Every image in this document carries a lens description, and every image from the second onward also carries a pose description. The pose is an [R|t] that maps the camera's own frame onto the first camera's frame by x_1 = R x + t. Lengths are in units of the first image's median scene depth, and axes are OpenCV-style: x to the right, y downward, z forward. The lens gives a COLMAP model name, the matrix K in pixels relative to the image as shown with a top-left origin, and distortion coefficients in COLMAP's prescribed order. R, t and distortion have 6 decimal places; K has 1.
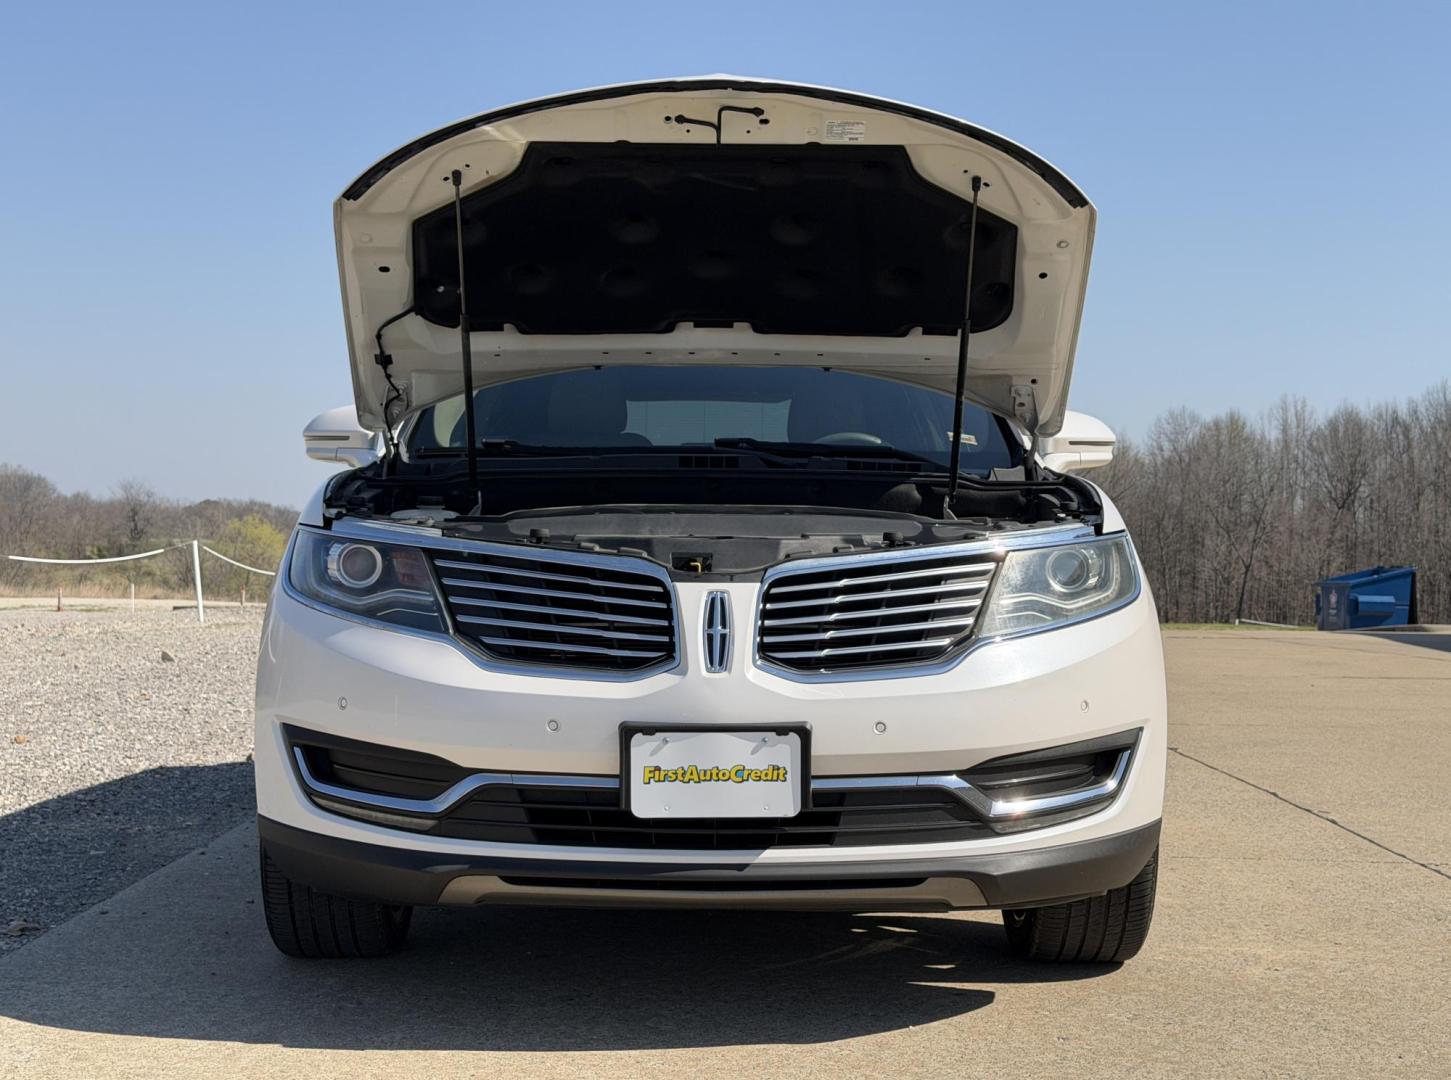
lens RADIAL K [[1941.1, 0, 725.5], [0, 1941.1, 540.0], [0, 0, 1]] dist [0.159878, -0.021889]
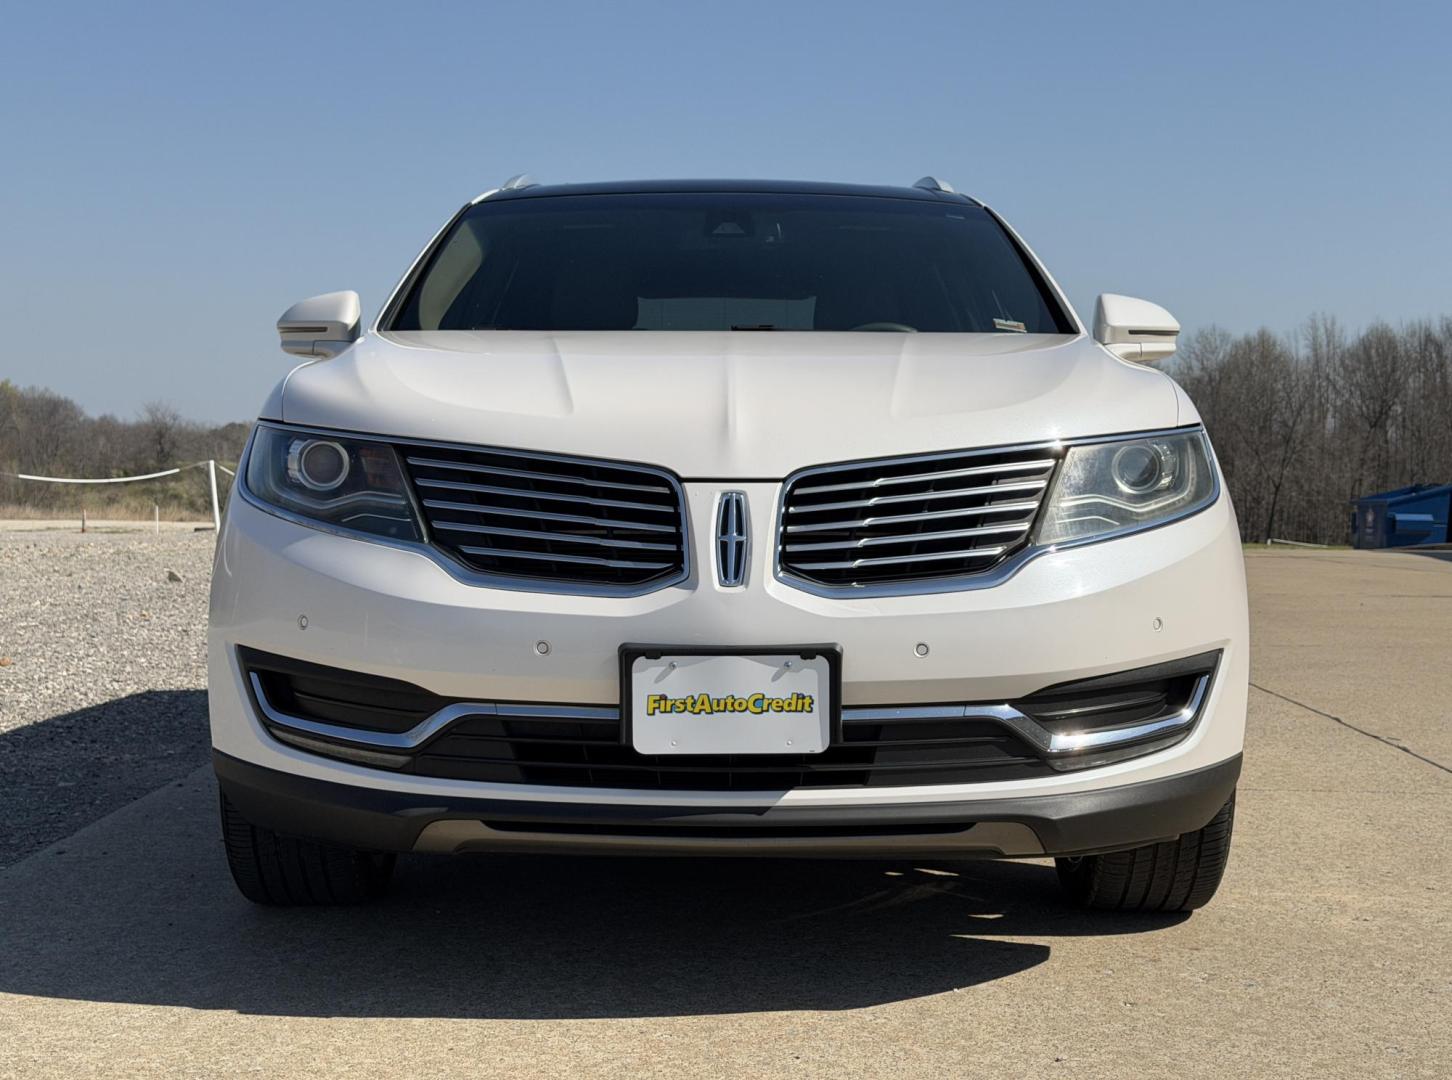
lens RADIAL K [[1942.4, 0, 726.0], [0, 1942.4, 540.0], [0, 0, 1]] dist [0.159878, -0.021889]
pose [[0.999917, -0.001938, -0.012700, 0.003672], [0.002441, 0.999208, 0.039718, 0.012683], [0.012613, -0.039745, 0.999130, 0.132423]]
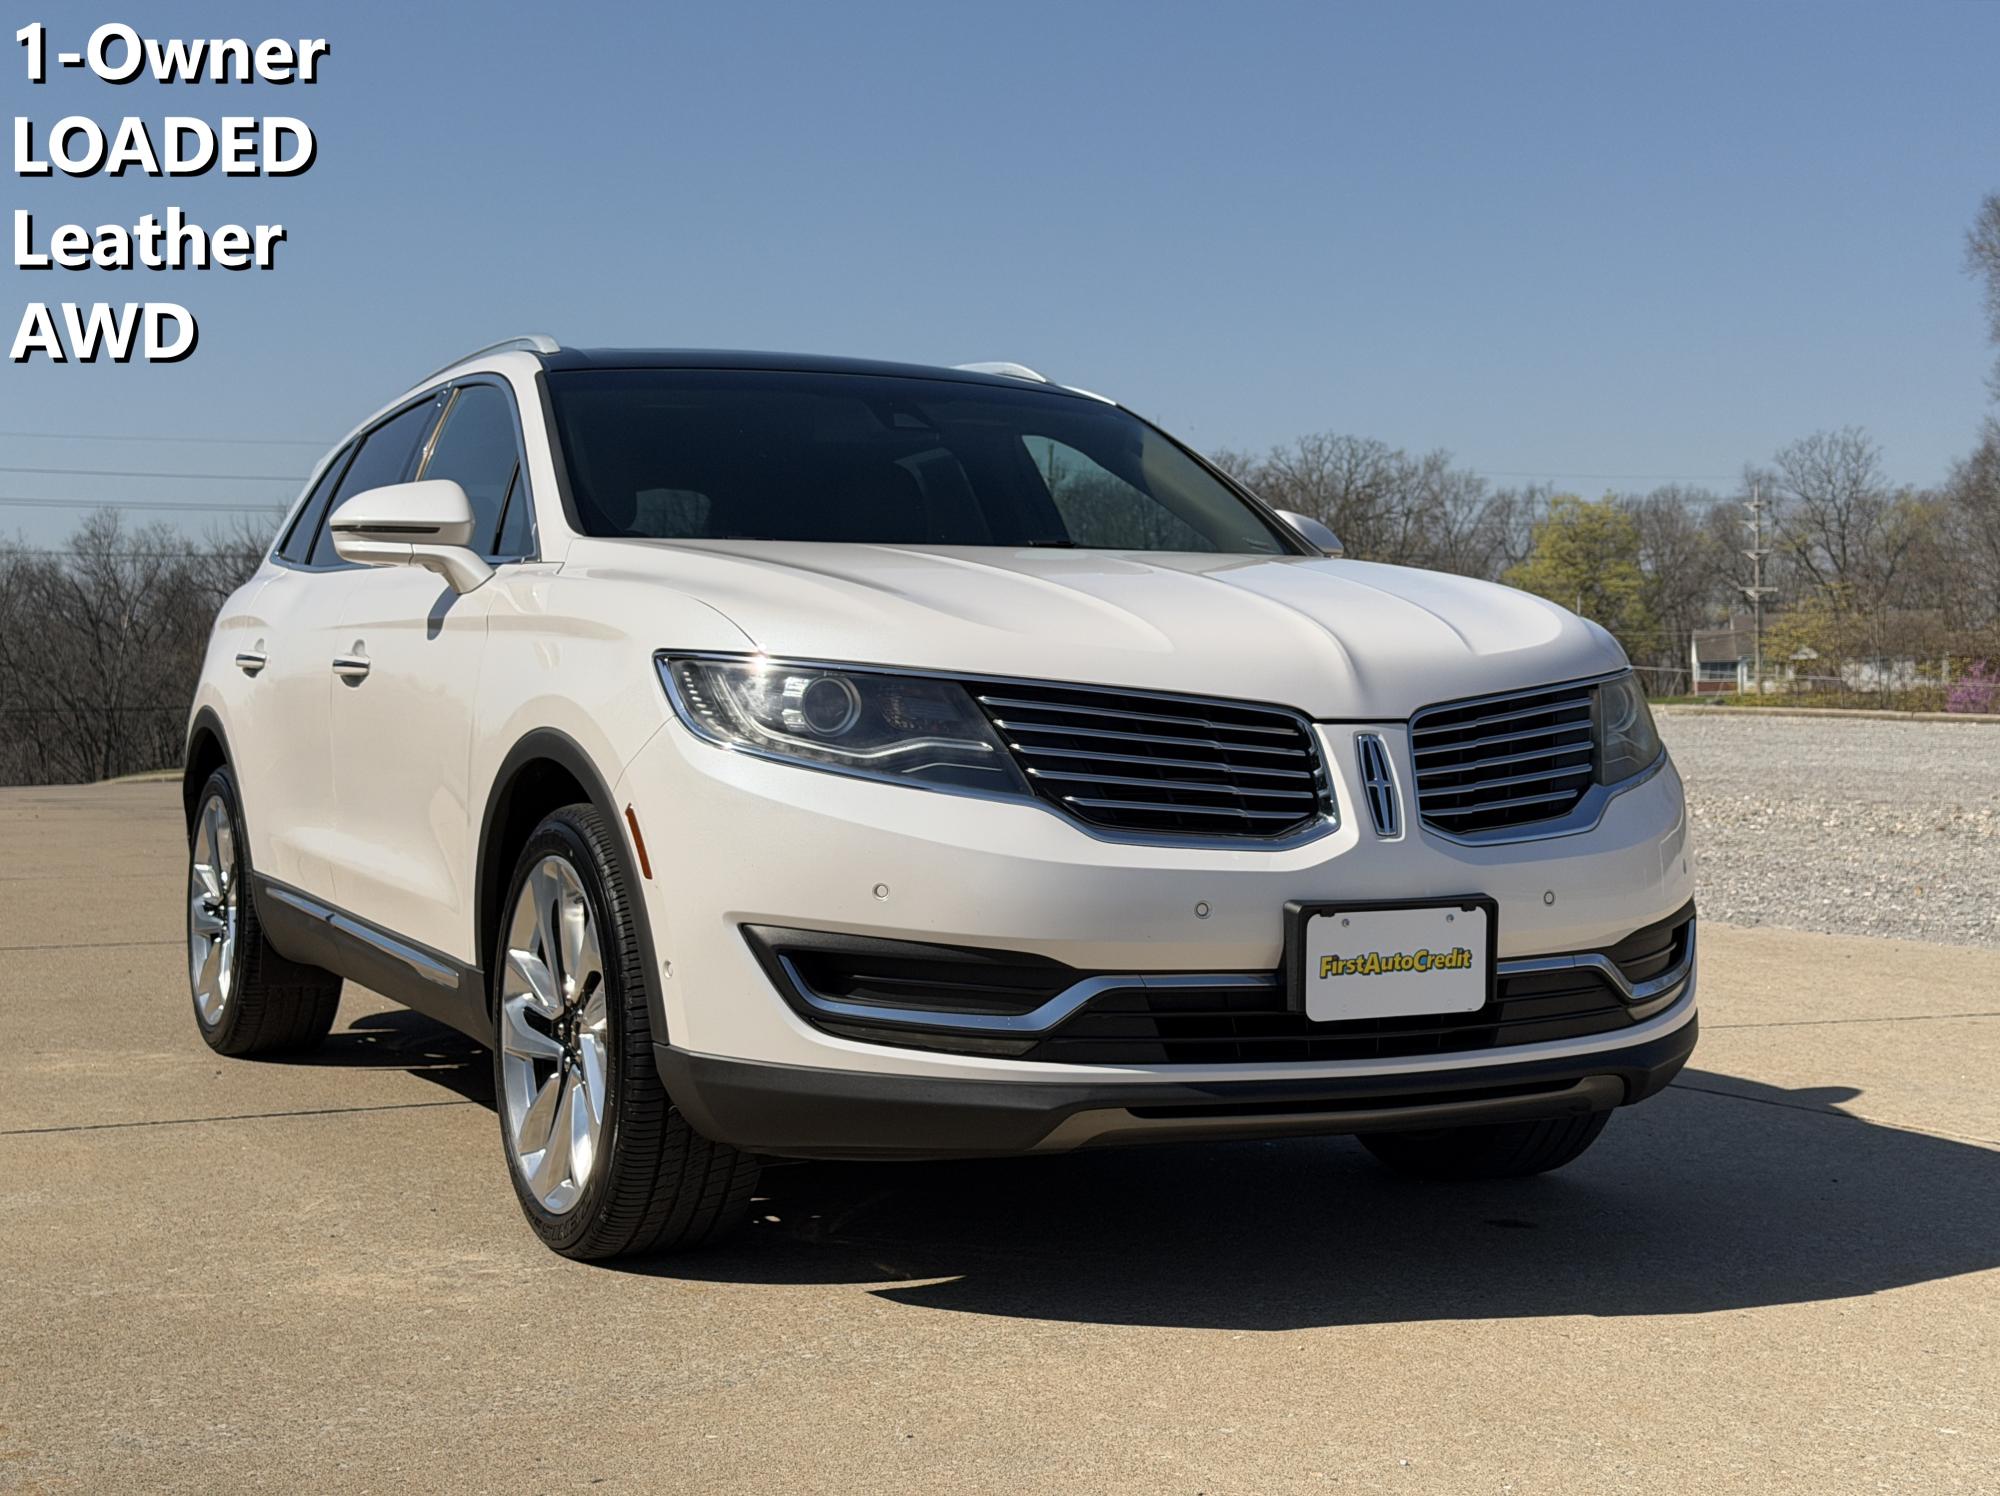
lens RADIAL K [[2675.5, 0, 1000.0], [0, 2675.5, 748.0], [0, 0, 1]] dist [0.159878, -0.021889]
pose [[0.901455, -0.010434, 0.432748, -0.585693], [0.002657, 0.999824, 0.018573, 0.010839], [-0.432865, -0.015593, 0.901324, 0.073065]]
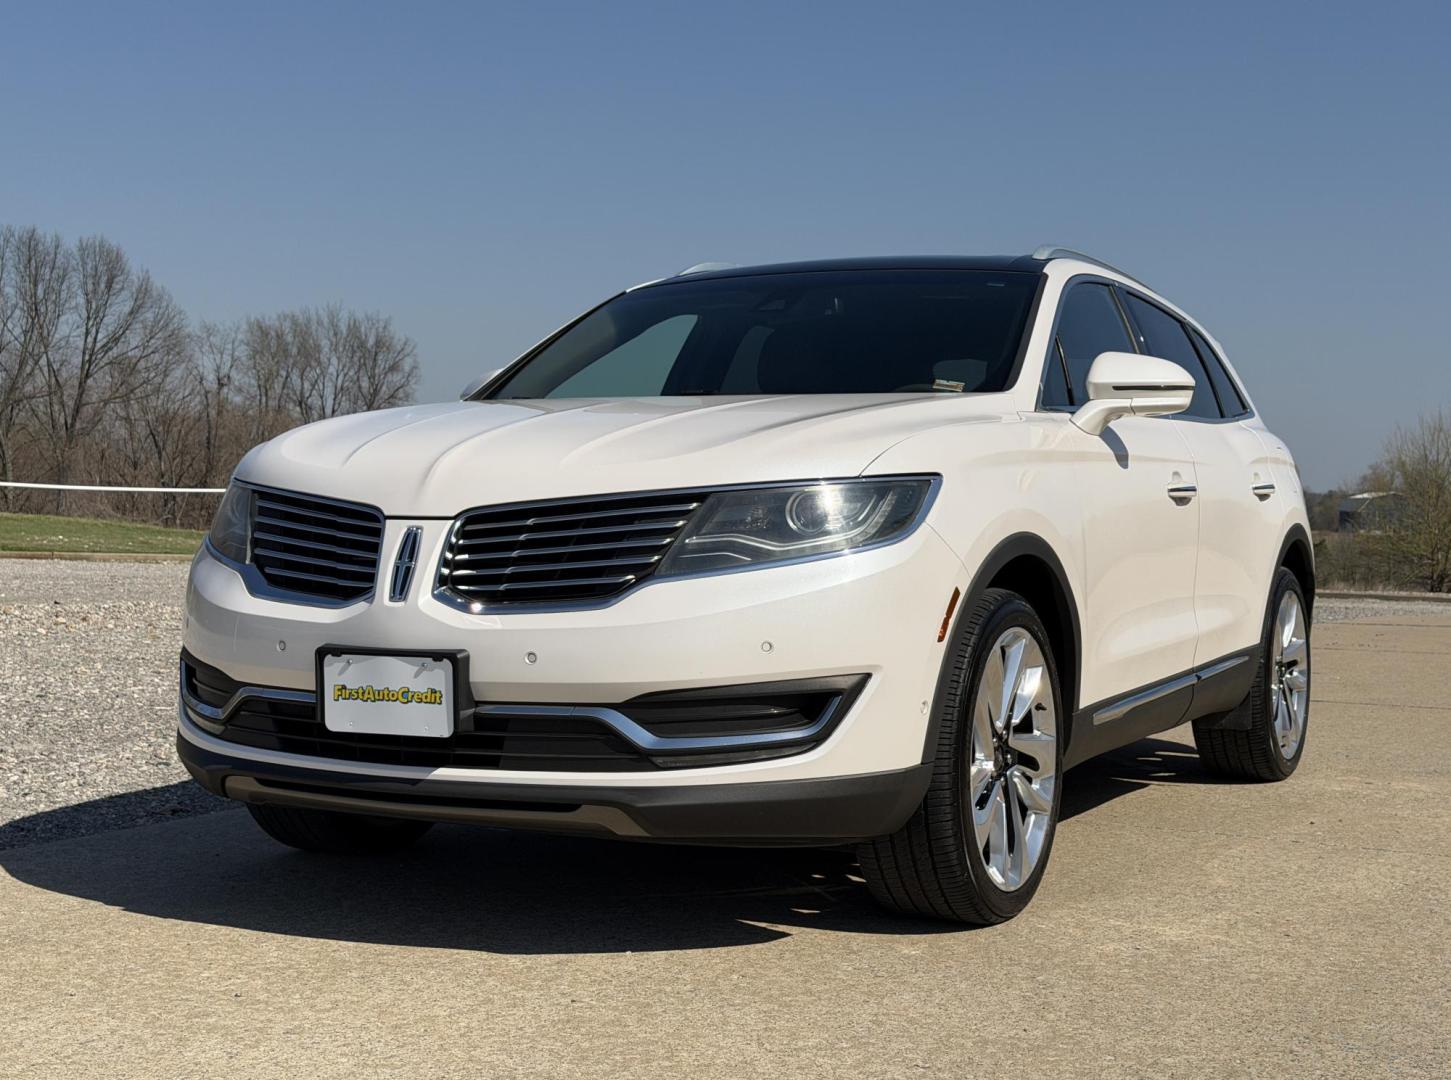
lens RADIAL K [[1941.1, 0, 725.5], [0, 1941.1, 540.0], [0, 0, 1]] dist [0.159878, -0.021889]
pose [[0.890100, 0.010475, -0.455645, 0.614122], [-0.006615, 0.999927, 0.010065, 0.020377], [0.455717, -0.005945, 0.890105, 0.108482]]
